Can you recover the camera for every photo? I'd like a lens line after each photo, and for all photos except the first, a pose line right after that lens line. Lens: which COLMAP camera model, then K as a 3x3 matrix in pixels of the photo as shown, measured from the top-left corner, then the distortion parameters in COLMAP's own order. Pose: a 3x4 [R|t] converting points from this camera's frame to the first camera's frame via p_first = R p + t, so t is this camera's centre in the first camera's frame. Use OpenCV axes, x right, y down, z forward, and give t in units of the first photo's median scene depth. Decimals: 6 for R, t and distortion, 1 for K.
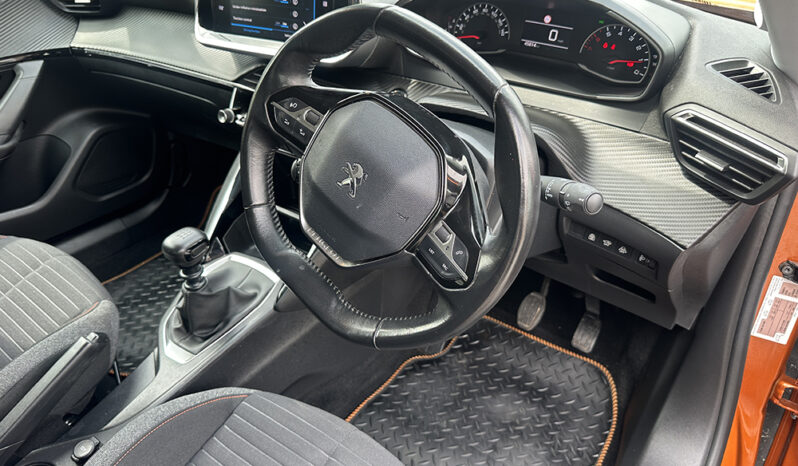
lens RADIAL K [[570.7, 0, 401.1], [0, 570.7, 233.5], [0, 0, 1]] dist [0.034741, -0.047323]
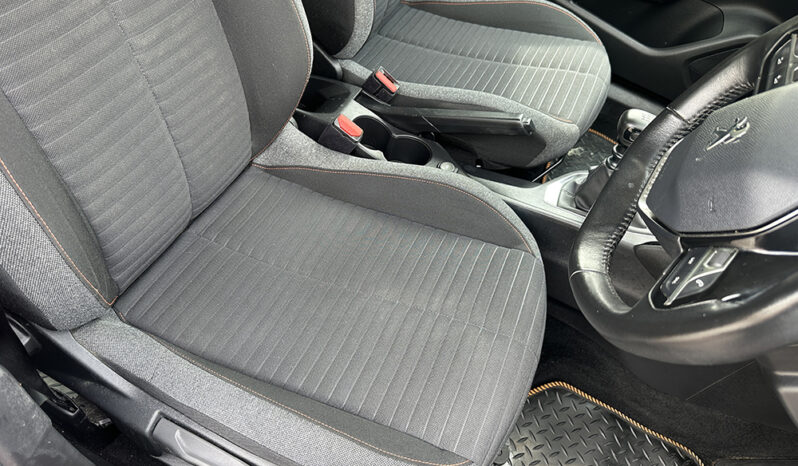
lens RADIAL K [[570.7, 0, 399.9], [0, 570.7, 233.4], [0, 0, 1]] dist [0.034741, -0.047323]
pose [[0.187519, 0.760562, -0.621596, 0.277059], [-0.692252, 0.551284, 0.465696, -0.049675], [0.696867, 0.342974, 0.629877, 0.155232]]
